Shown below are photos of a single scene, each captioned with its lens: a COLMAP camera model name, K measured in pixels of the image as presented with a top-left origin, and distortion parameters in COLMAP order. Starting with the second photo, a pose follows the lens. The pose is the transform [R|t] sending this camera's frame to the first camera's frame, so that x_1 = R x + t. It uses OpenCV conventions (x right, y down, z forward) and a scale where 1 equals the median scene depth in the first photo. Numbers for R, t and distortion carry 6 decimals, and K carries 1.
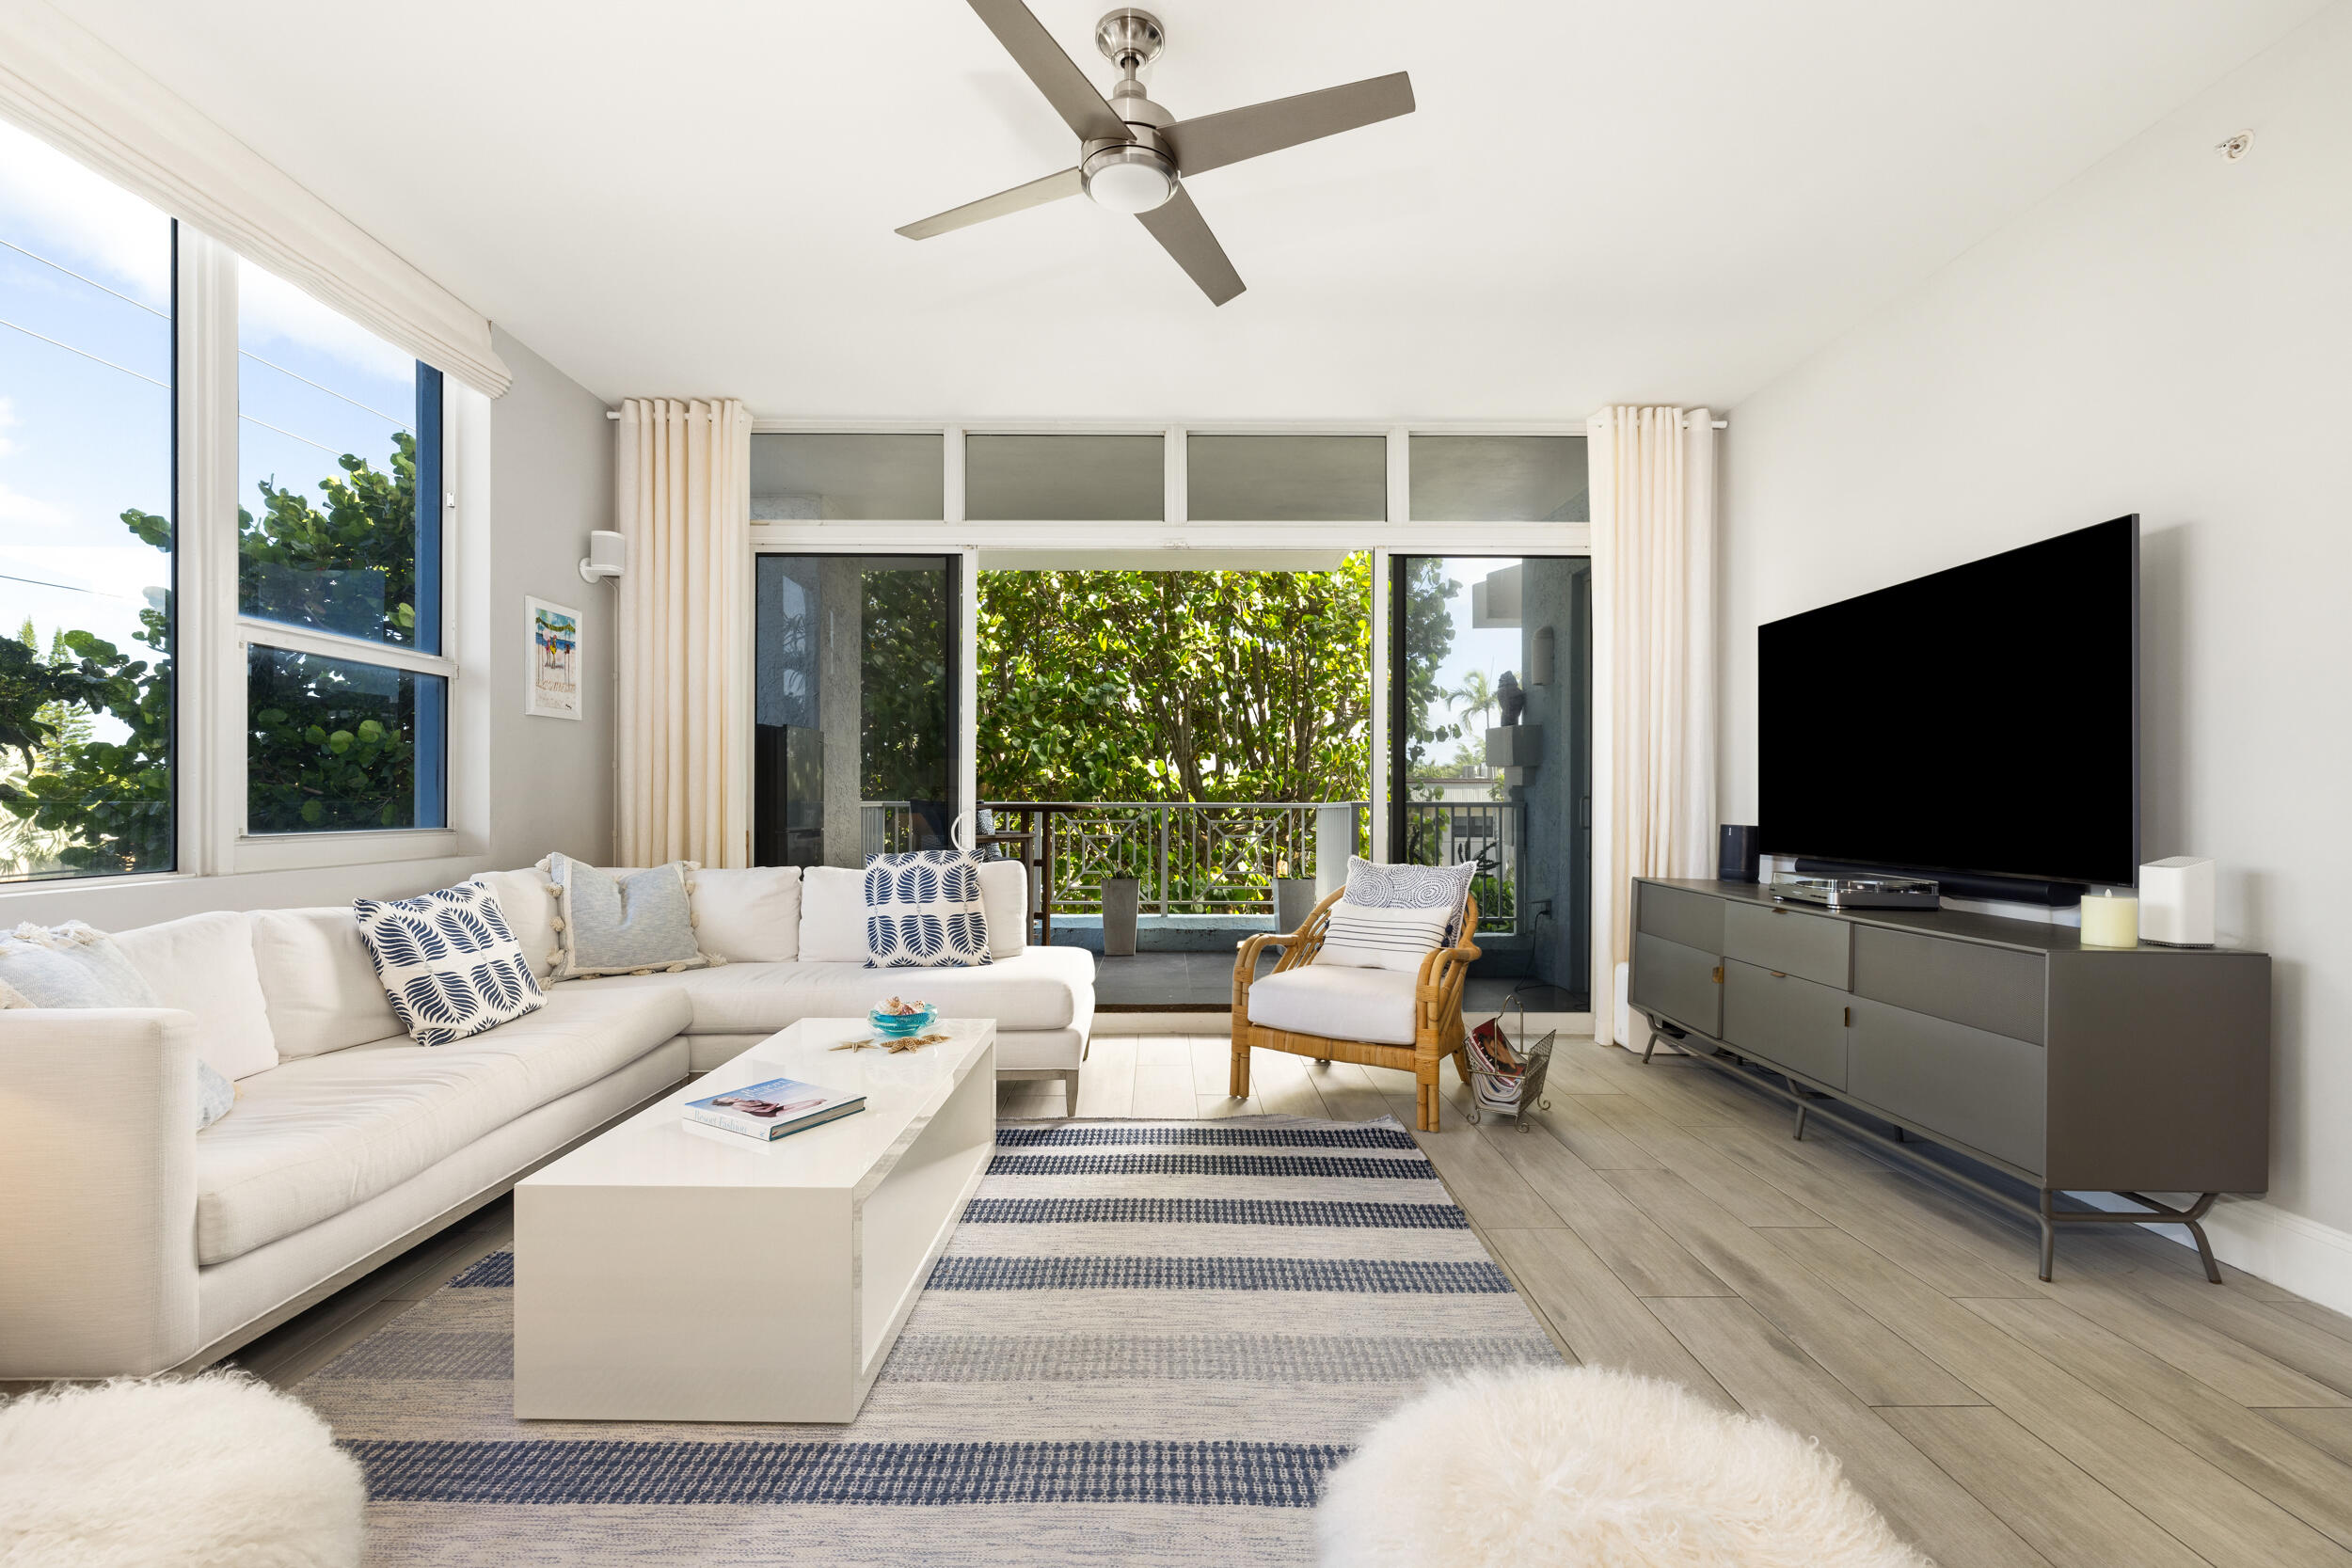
lens RADIAL K [[1051.9, 0, 1180.3], [0, 1051.9, 790.7], [0, 0, 1]] dist [-0.001918, -0.000139]
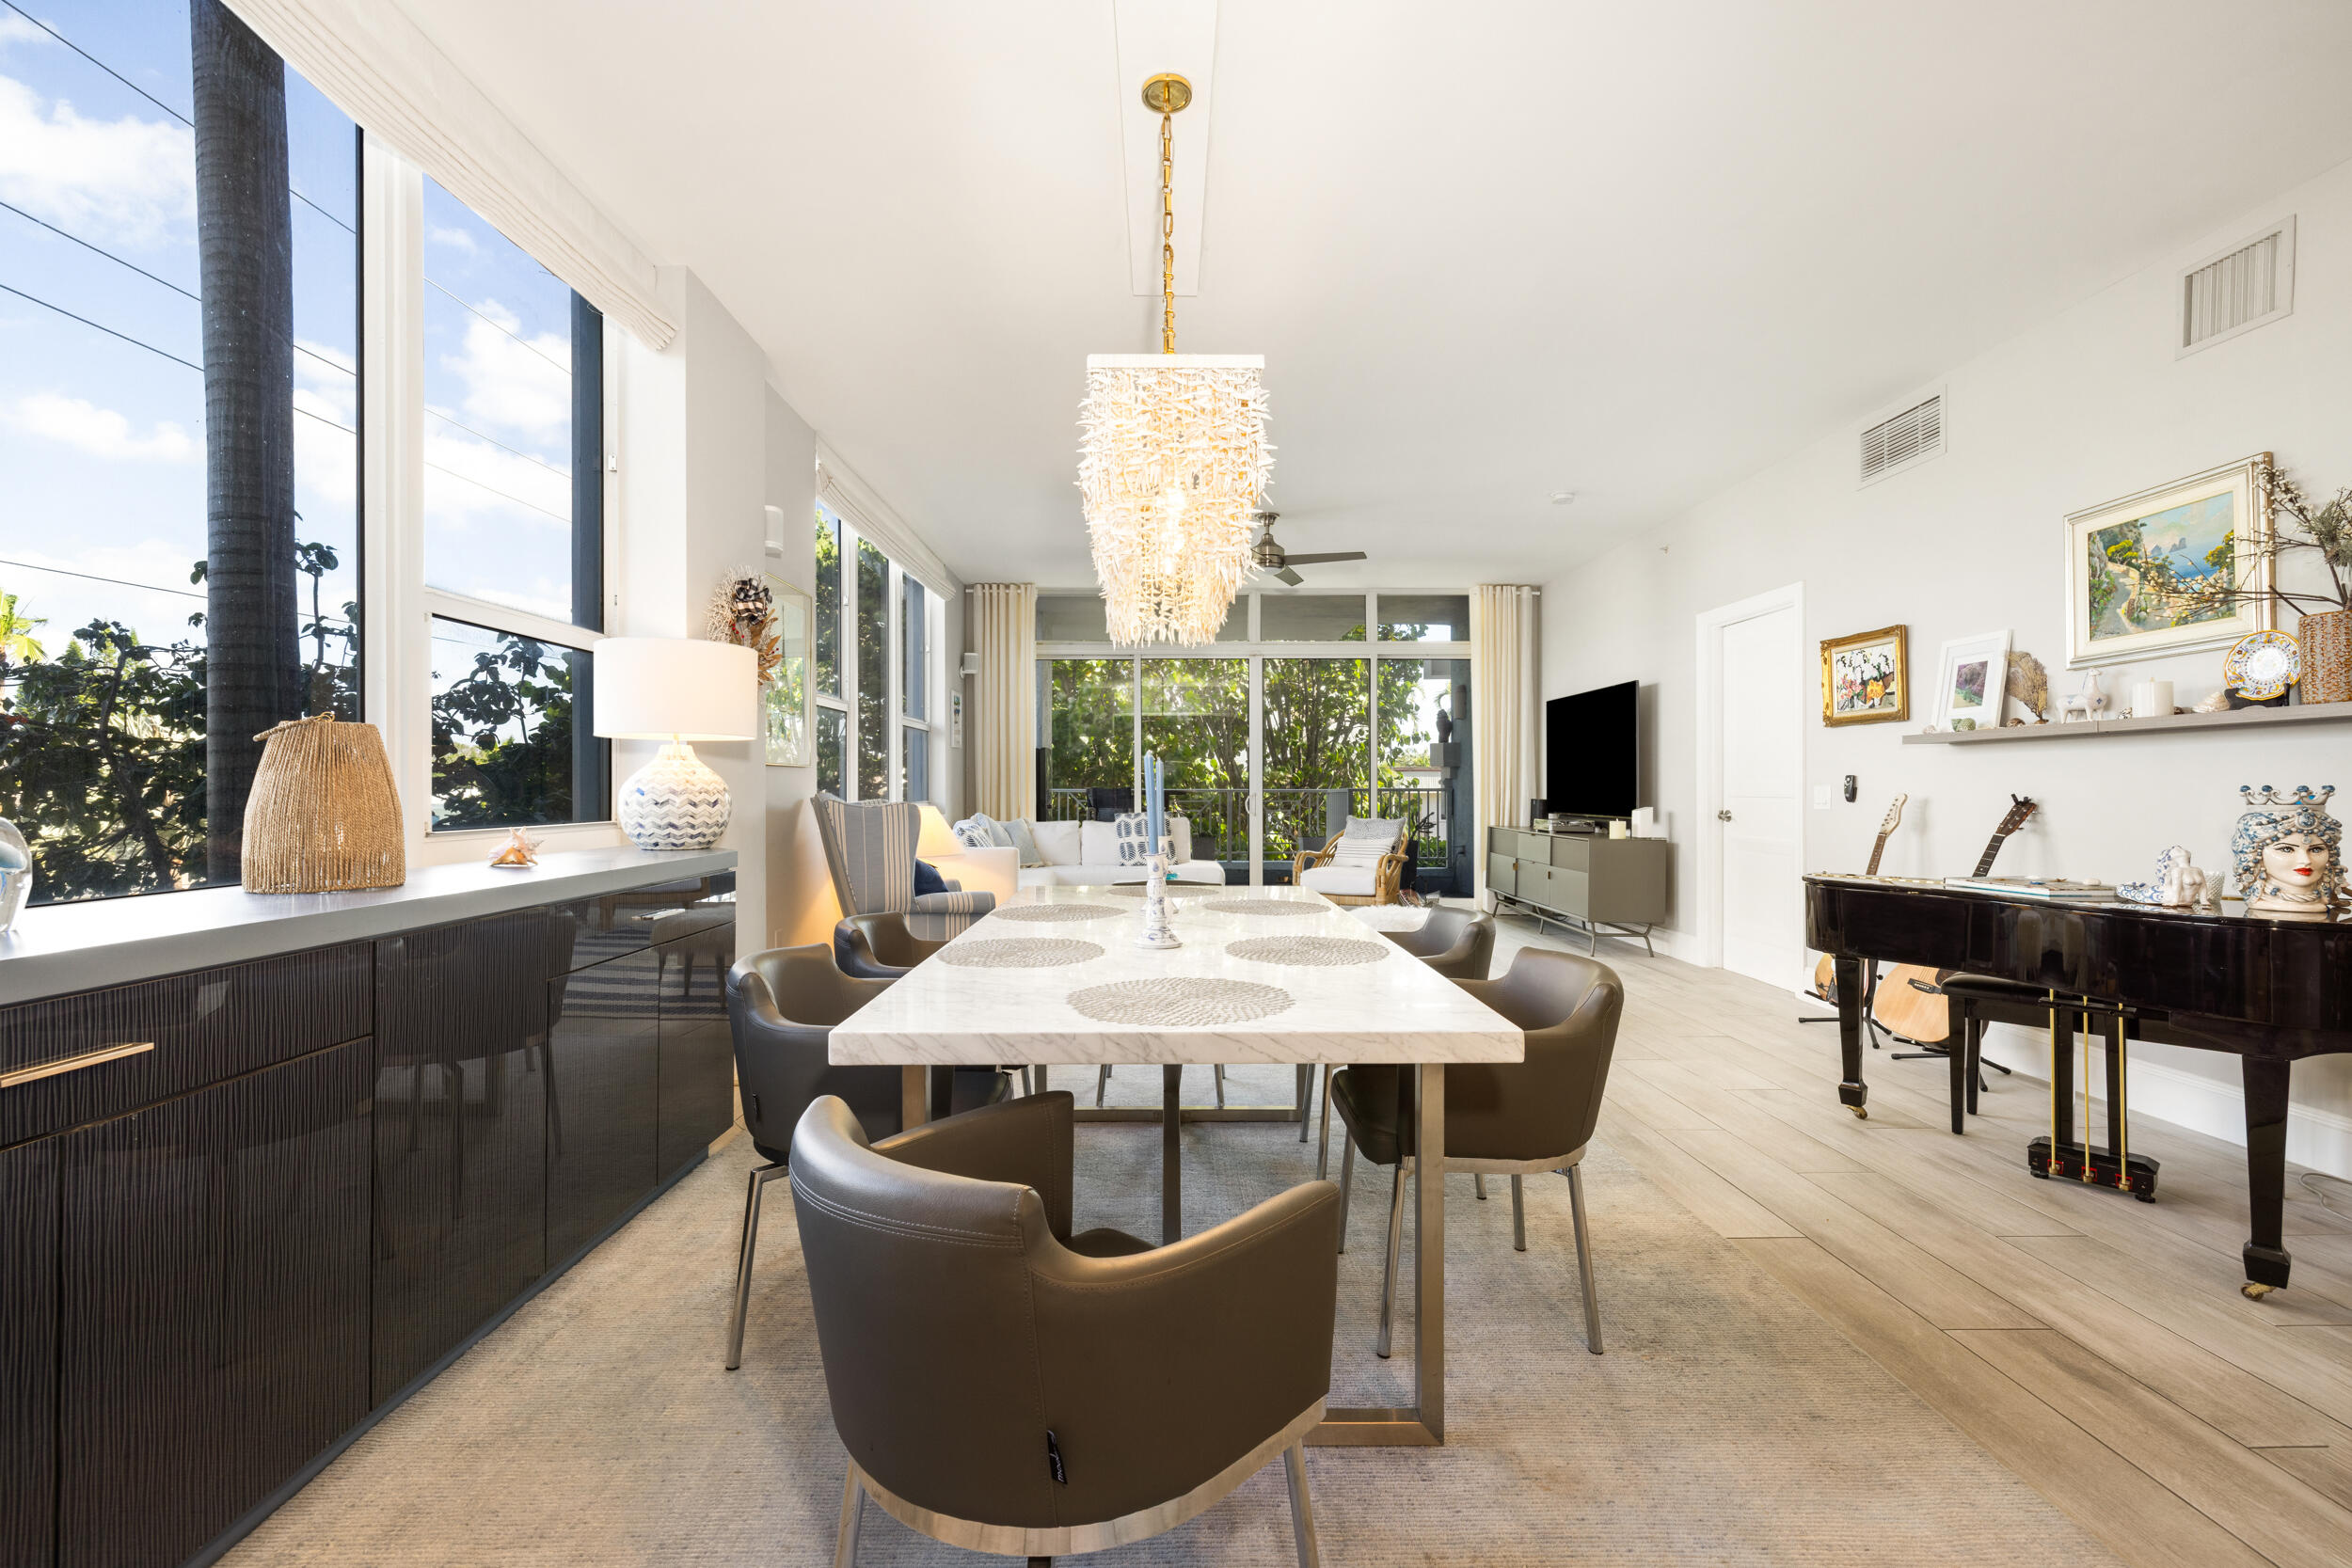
lens RADIAL K [[992.0, 0, 1198.5], [0, 992.0, 779.8], [0, 0, 1]] dist [0.001018, 0.000534]
pose [[0.999959, -0.003243, 0.008420, -0.157152], [0.003236, 0.999994, 0.000791, -0.008239], [-0.008422, -0.000764, 0.999964, -1.011904]]
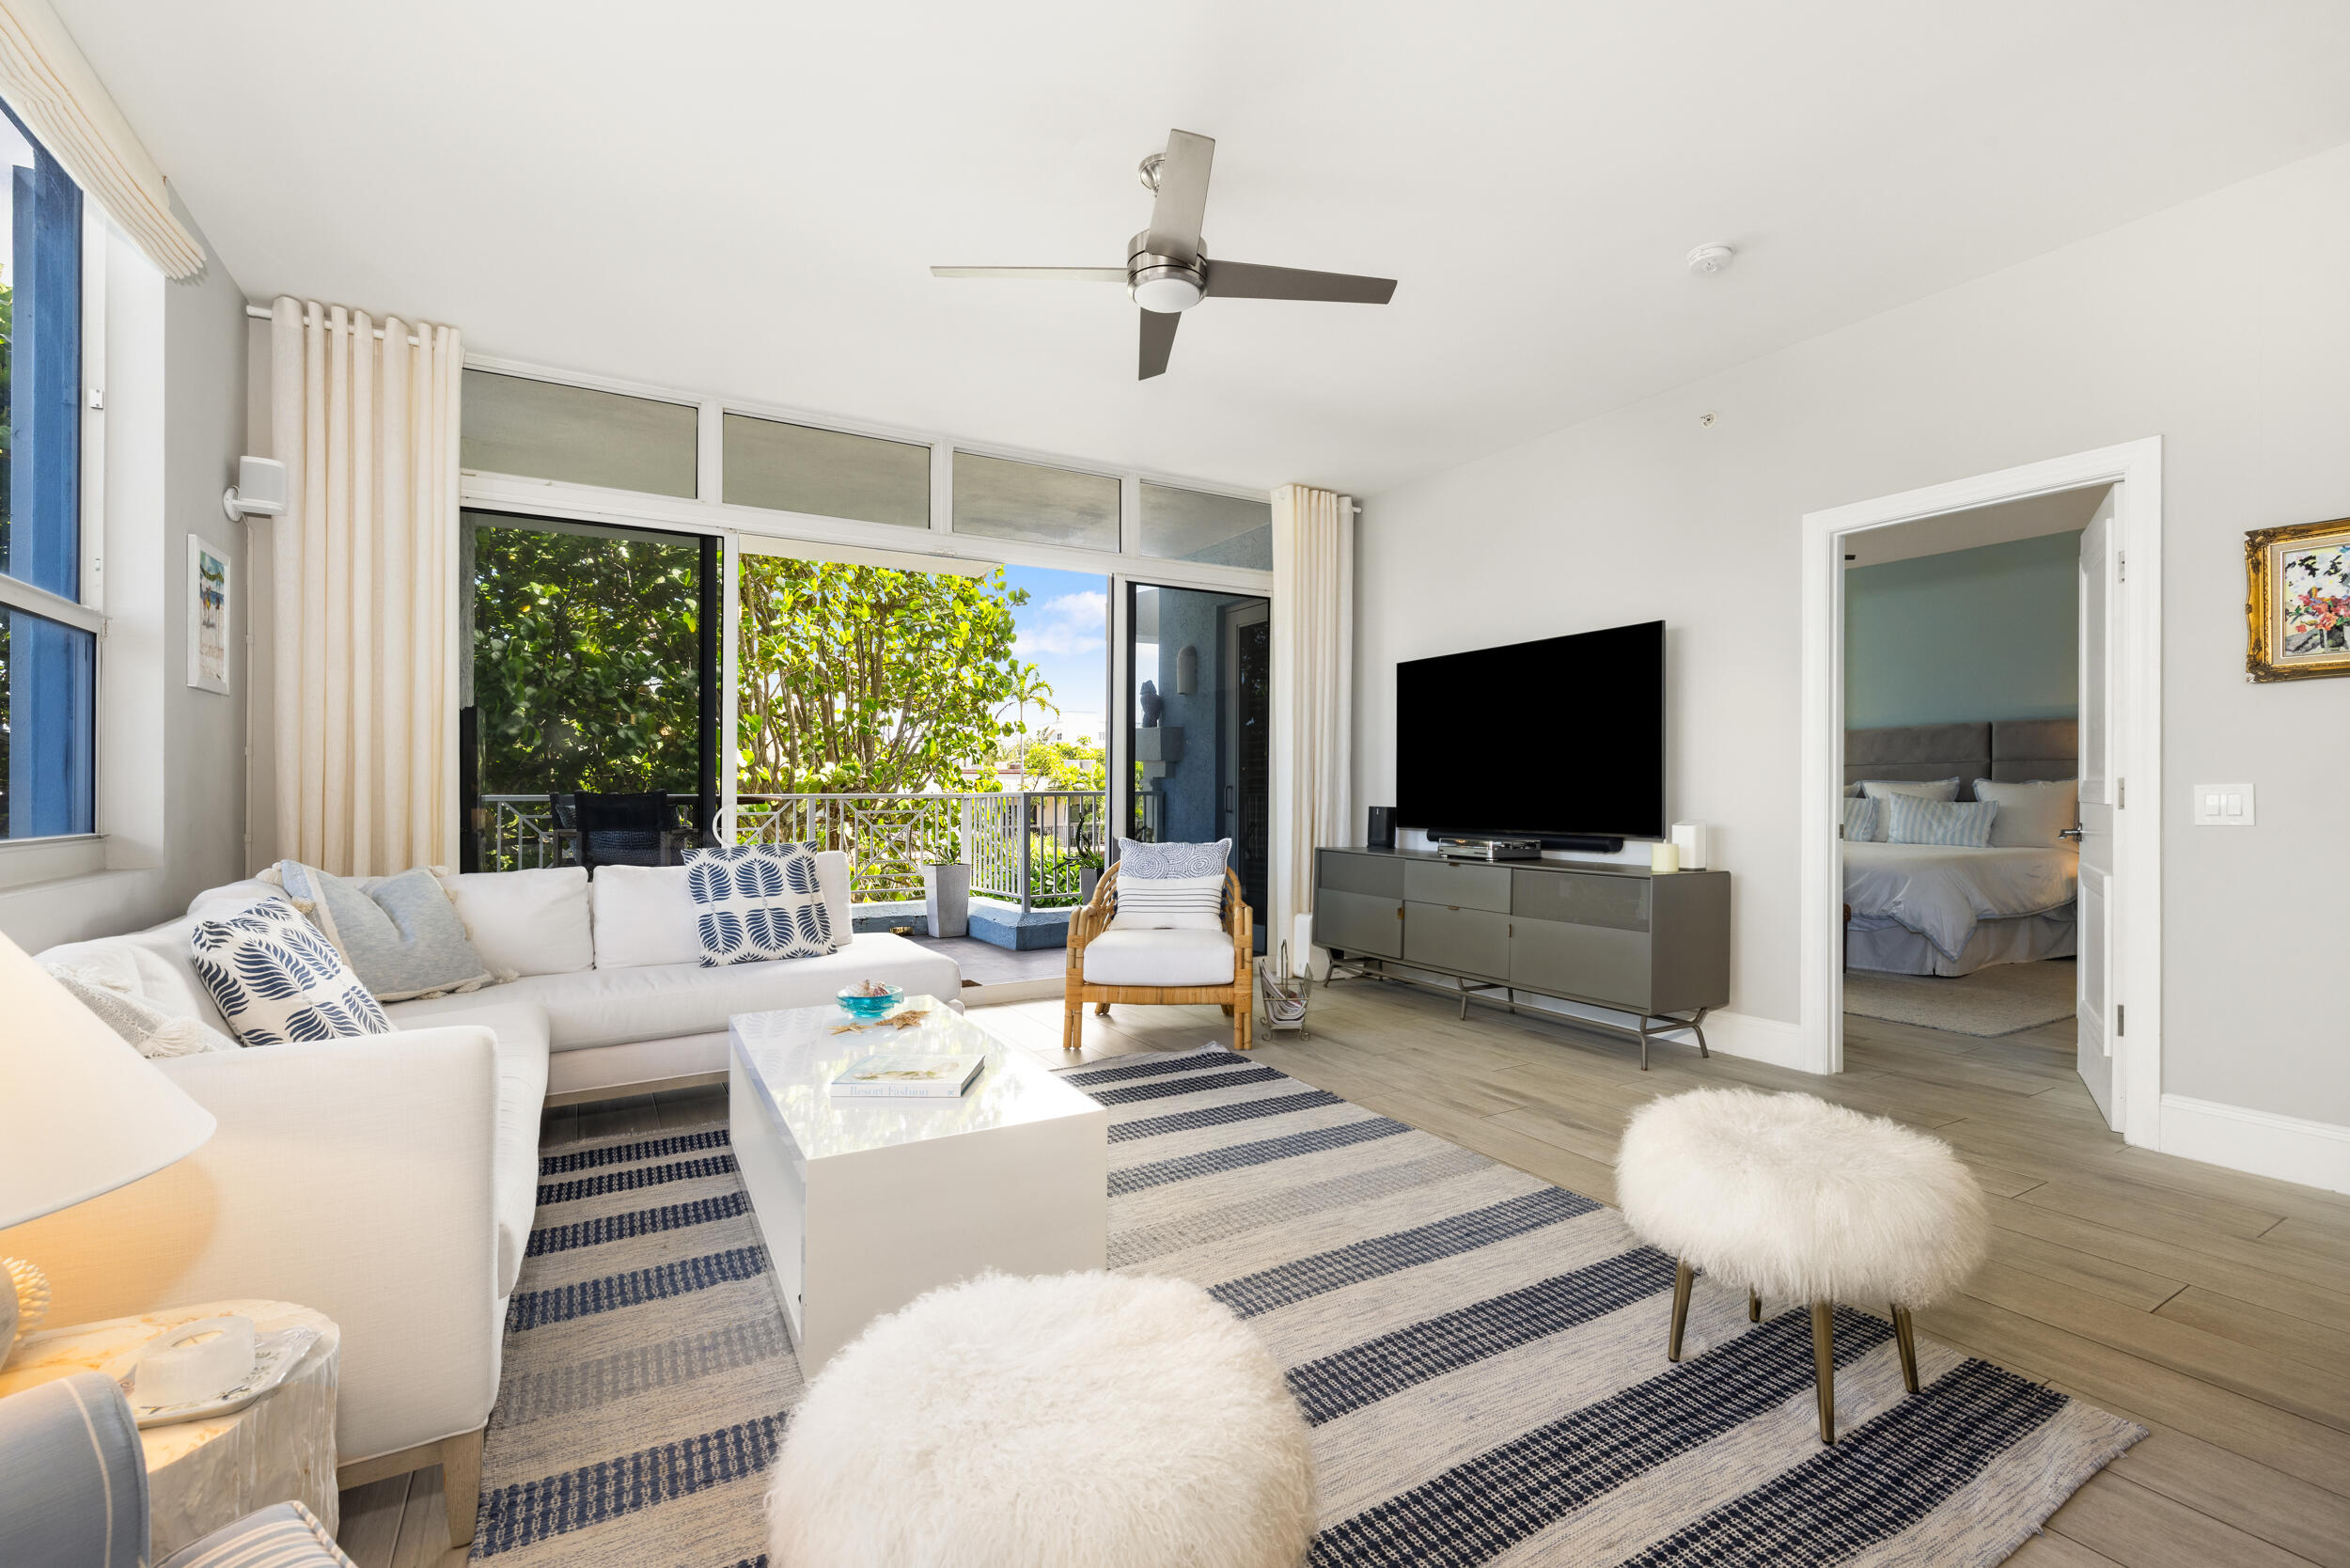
lens RADIAL K [[1008.4, 0, 1218.7], [0, 1008.4, 787.2], [0, 0, 1]] dist [-0.002635, 0.000540]
pose [[0.862039, -0.004150, 0.506824, -0.359932], [0.001120, 0.999980, 0.006284, -0.001490], [-0.506840, -0.004849, 0.862026, -0.032312]]
